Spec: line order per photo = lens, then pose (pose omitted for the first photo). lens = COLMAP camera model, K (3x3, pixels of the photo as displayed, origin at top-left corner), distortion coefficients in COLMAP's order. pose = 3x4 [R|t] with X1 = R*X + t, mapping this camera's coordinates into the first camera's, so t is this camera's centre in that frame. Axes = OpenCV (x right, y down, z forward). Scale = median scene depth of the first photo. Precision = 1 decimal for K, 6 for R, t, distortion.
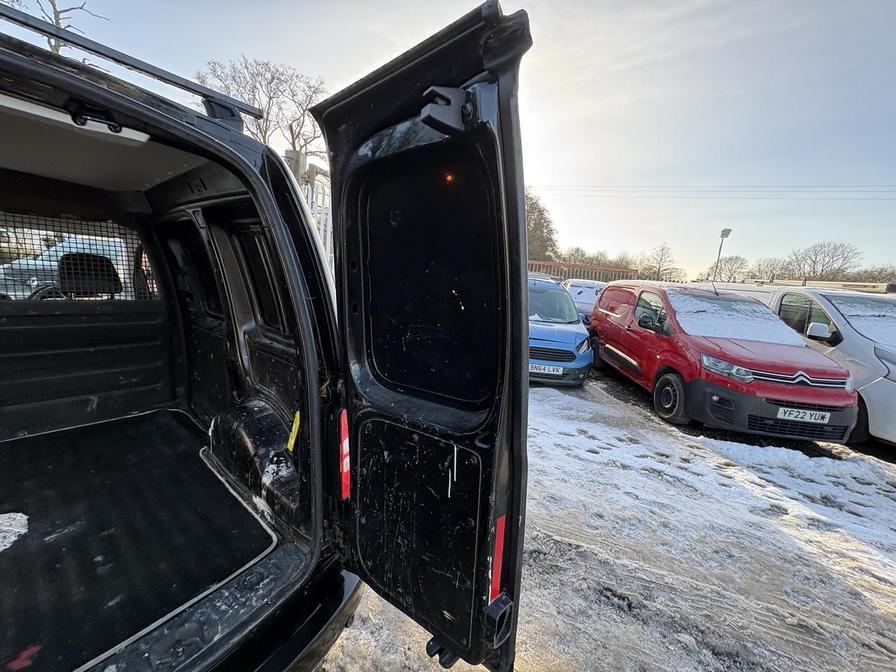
lens RADIAL K [[356.5, 0, 447.3], [0, 356.5, 334.4], [0, 0, 1]] dist [0.000239, 0.000123]
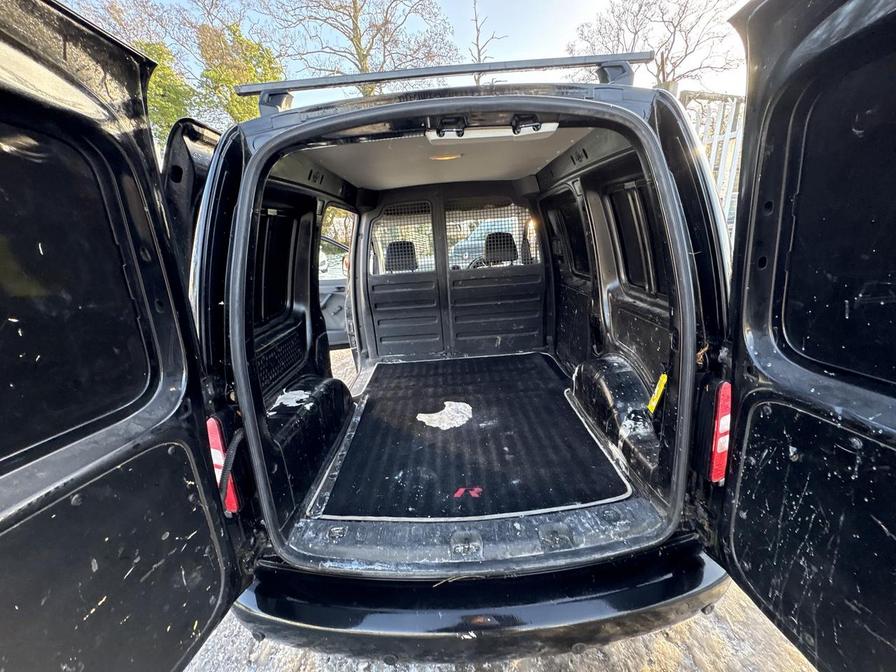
lens RADIAL K [[356.5, 0, 447.5], [0, 356.5, 335.2], [0, 0, 1]] dist [0.000239, 0.000123]
pose [[0.620041, 0.099734, -0.778205, -0.042775], [-0.005238, 0.992392, 0.123010, -0.003533], [0.784552, -0.072195, 0.615845, -0.036681]]
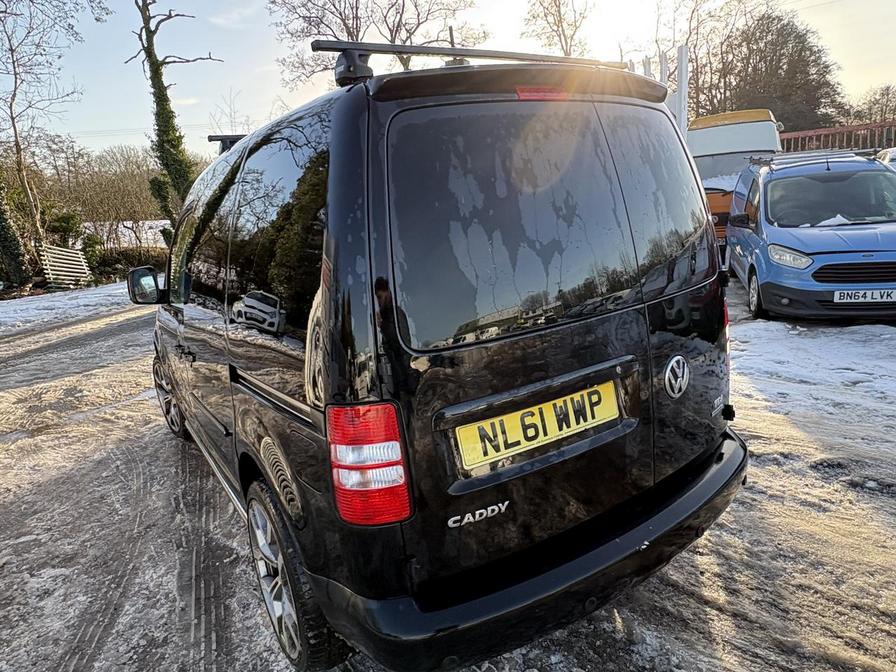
lens RADIAL K [[562.2, 0, 451.1], [0, 562.2, 330.7], [0, 0, 1]] dist [-0.006265, 0.005752]
pose [[0.939095, -0.109766, -0.325657, -0.446829], [0.128235, 0.991100, 0.035728, 0.109460], [0.318837, -0.075313, 0.944813, -0.864248]]
